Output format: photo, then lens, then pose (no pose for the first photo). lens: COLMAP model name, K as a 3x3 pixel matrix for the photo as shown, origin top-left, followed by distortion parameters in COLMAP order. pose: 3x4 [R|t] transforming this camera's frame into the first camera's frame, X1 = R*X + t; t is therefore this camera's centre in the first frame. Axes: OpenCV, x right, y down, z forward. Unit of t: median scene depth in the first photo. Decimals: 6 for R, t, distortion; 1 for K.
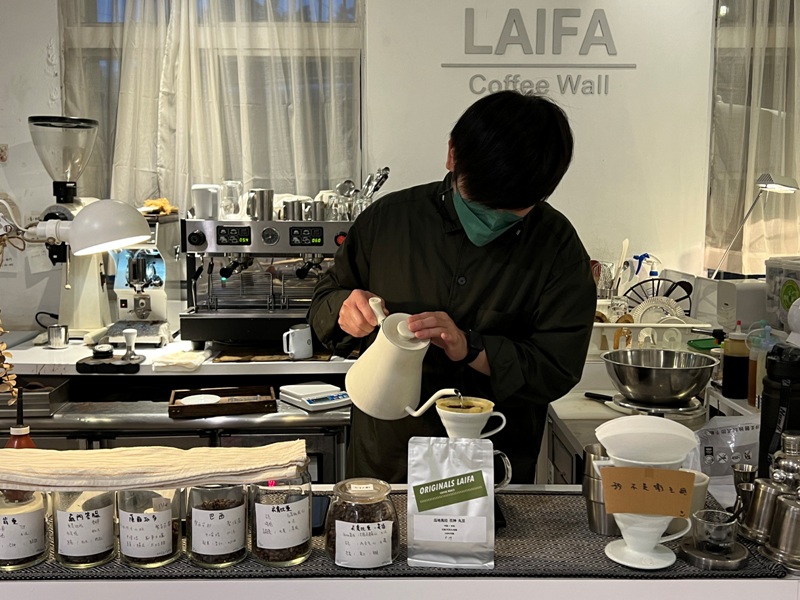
lens RADIAL K [[850.4, 0, 400.0], [0, 850.4, 300.0], [0, 0, 1]] dist [0.118588, -0.246589]
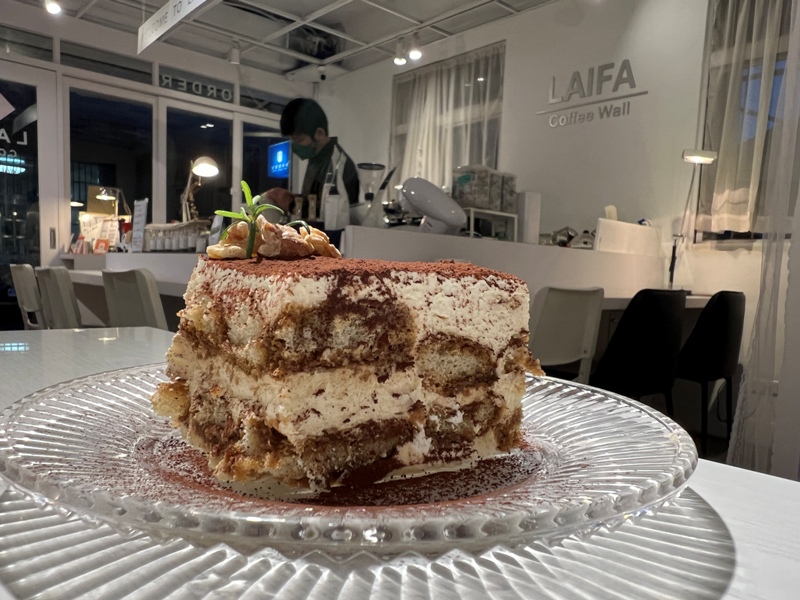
lens RADIAL K [[604.6, 0, 389.3], [0, 604.6, 332.3], [0, 0, 1]] dist [0.012637, -0.003271]
pose [[0.663681, 0.093770, -0.742115, 0.805844], [-0.126582, 0.991882, 0.012126, 0.185517], [0.737228, 0.085891, 0.670163, 0.006985]]
